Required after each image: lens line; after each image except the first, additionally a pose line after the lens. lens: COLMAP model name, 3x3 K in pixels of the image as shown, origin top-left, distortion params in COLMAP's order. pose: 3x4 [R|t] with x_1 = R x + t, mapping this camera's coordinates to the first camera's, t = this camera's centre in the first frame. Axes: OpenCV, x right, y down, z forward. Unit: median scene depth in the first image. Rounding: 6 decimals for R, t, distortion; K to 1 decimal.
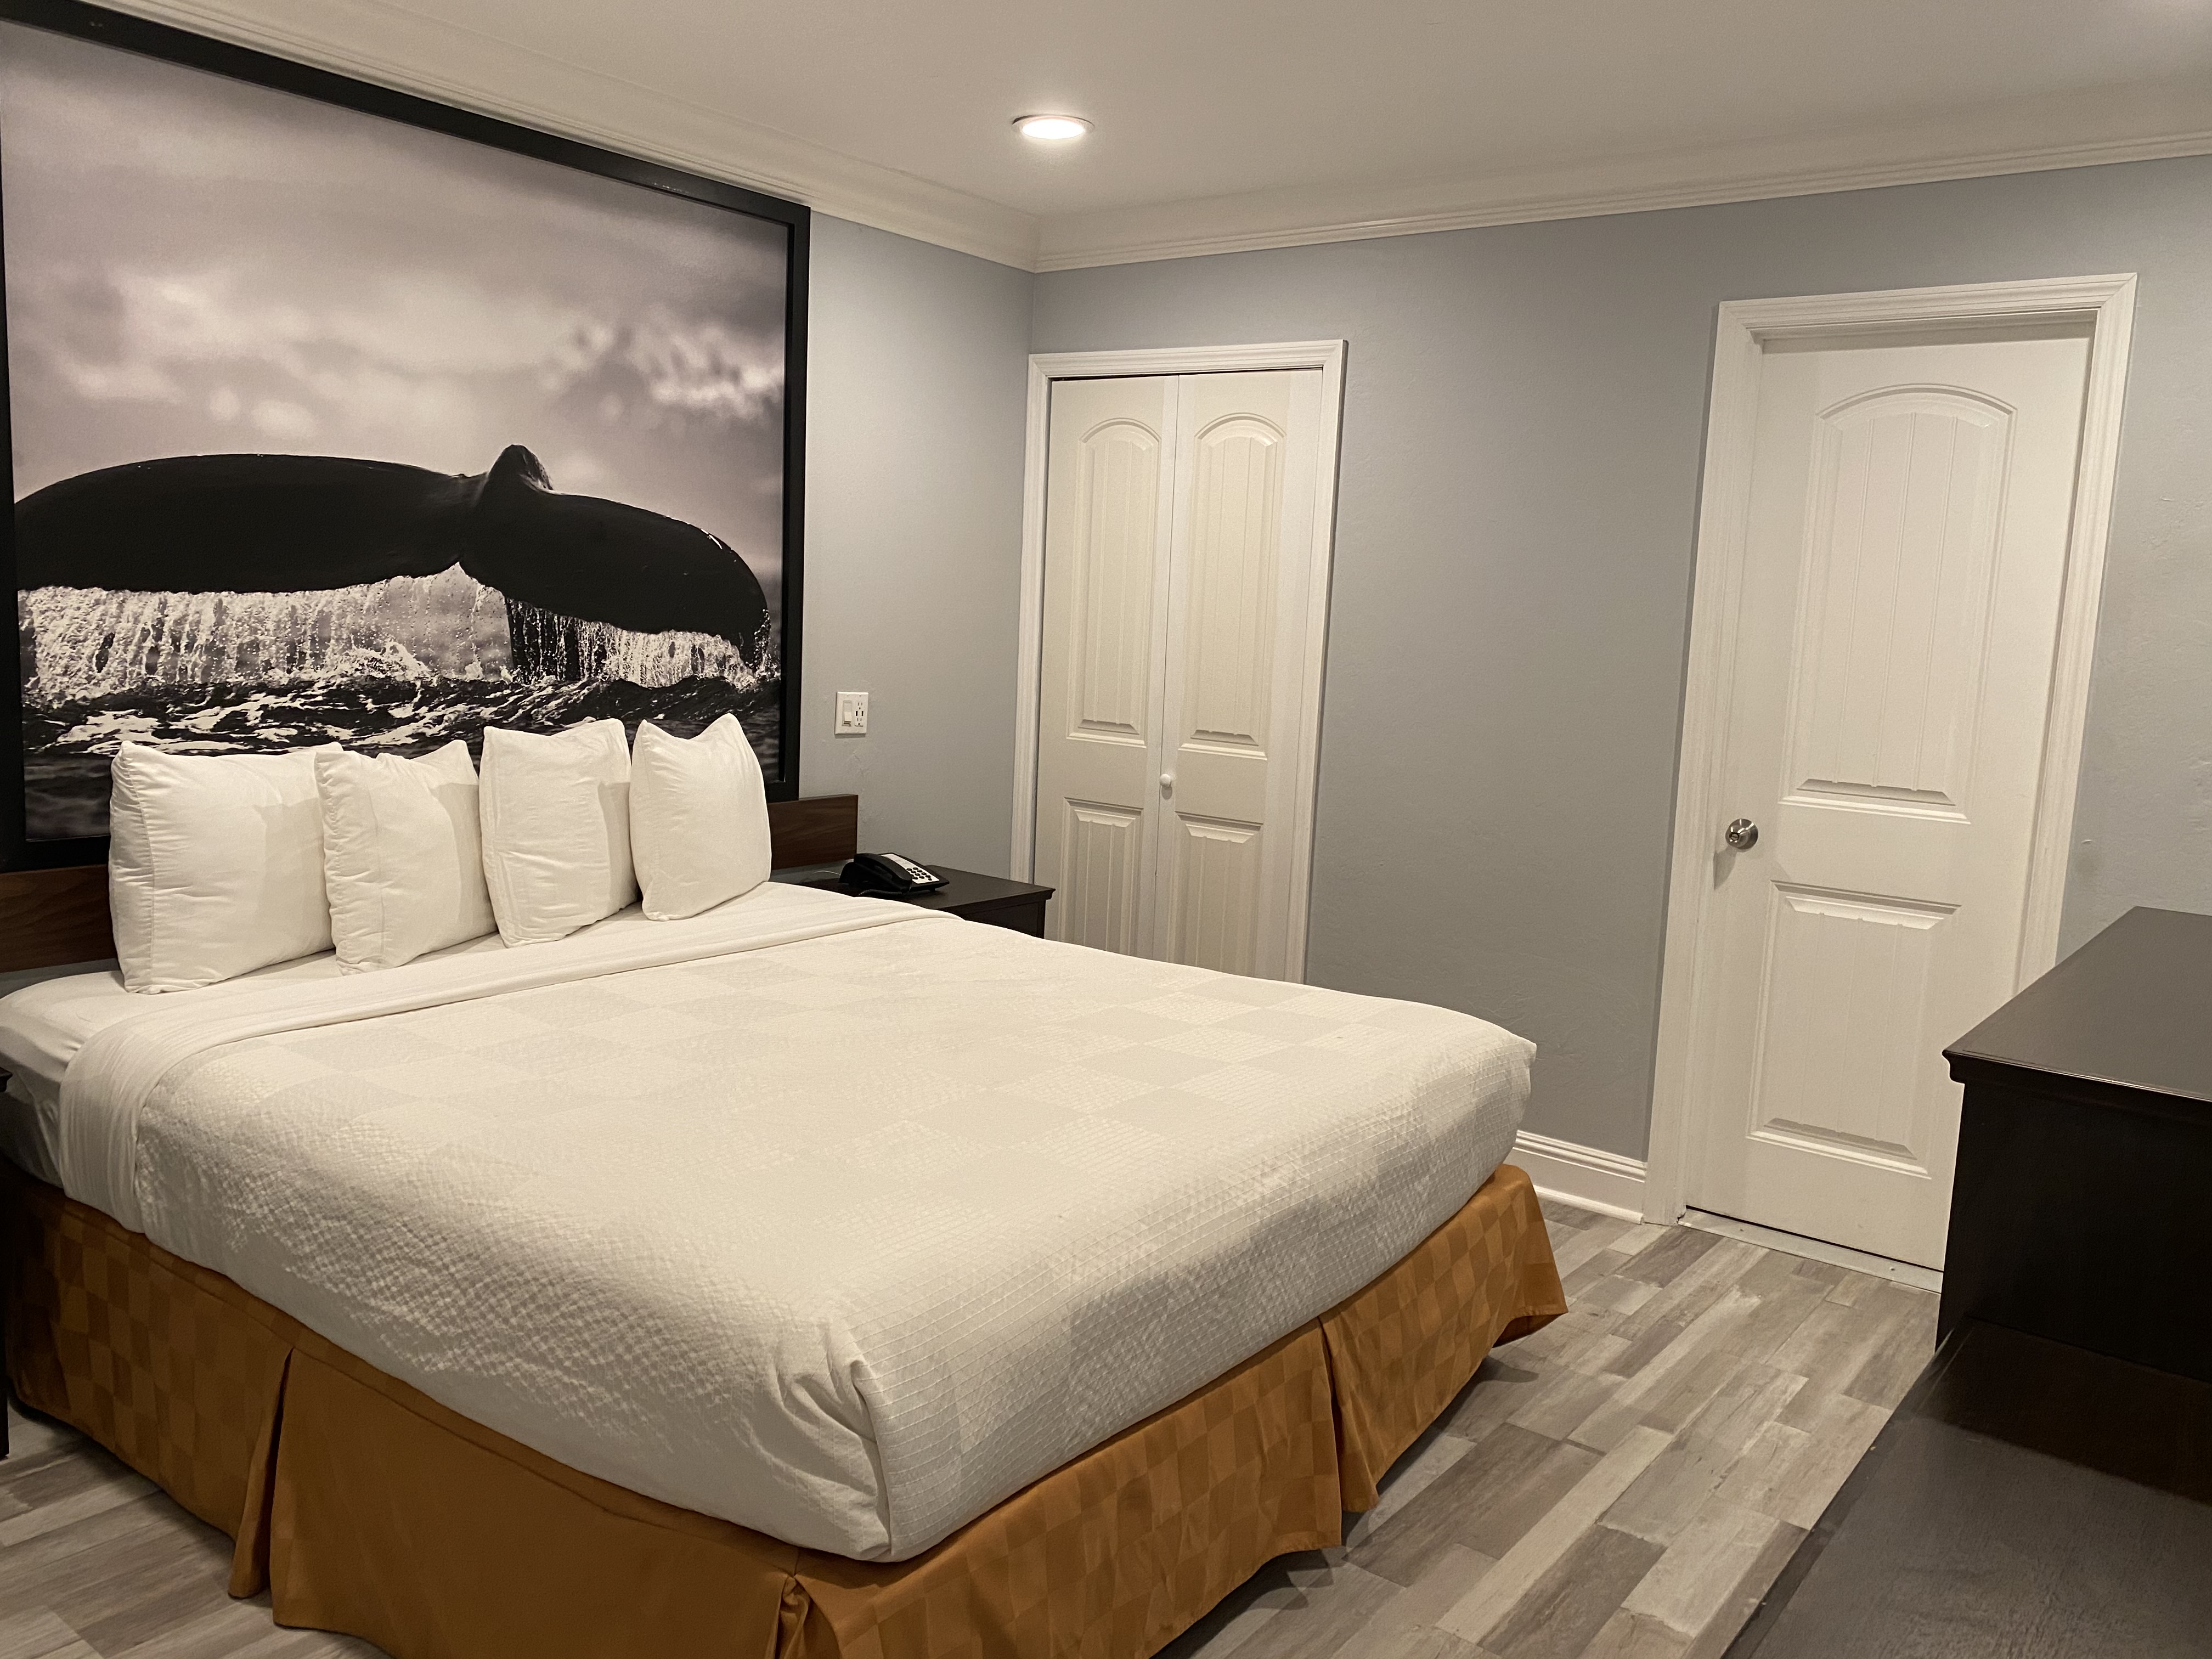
lens RADIAL K [[1697.2, 0, 1111.4], [0, 1697.2, 816.2], [0, 0, 1]] dist [0.035658, -0.028776]
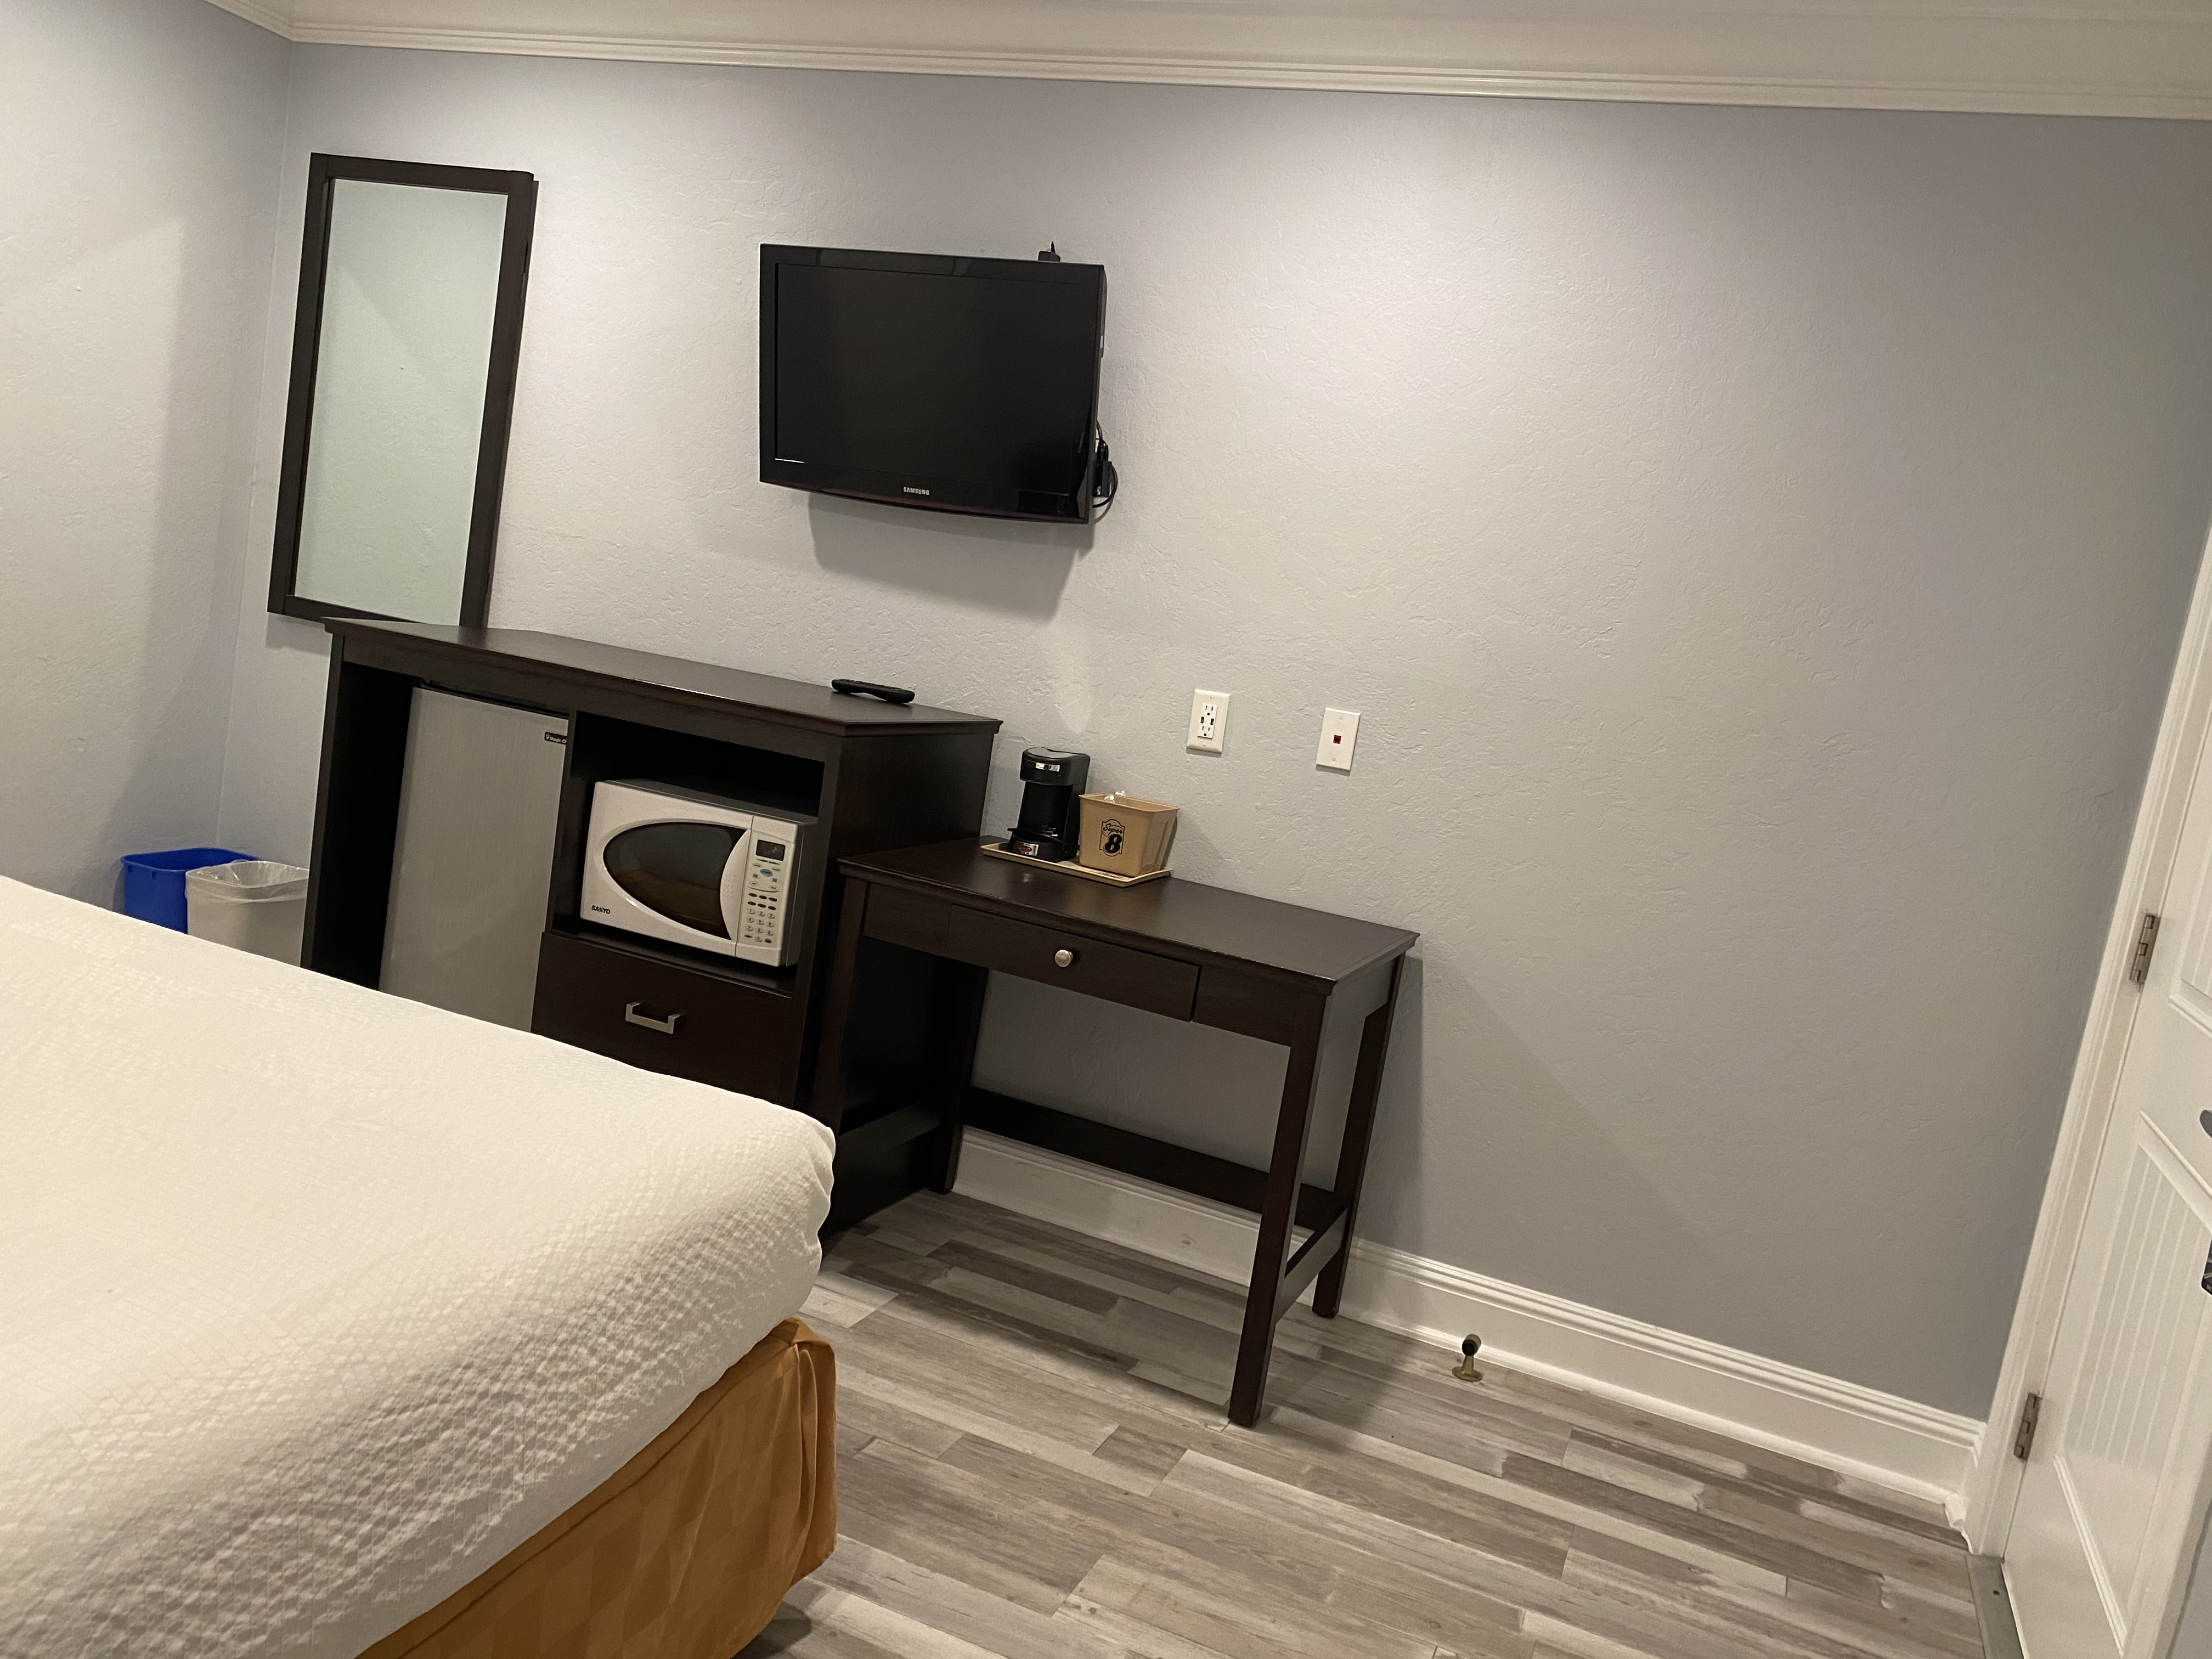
lens RADIAL K [[1697.2, 0, 1106.8], [0, 1697.2, 824.7], [0, 0, 1]] dist [0.035658, -0.028776]
pose [[-0.250148, -0.215775, 0.943858, -0.686052], [-0.047019, 0.976407, 0.210755, -0.079643], [-0.967065, 0.008340, -0.254392, 0.599835]]
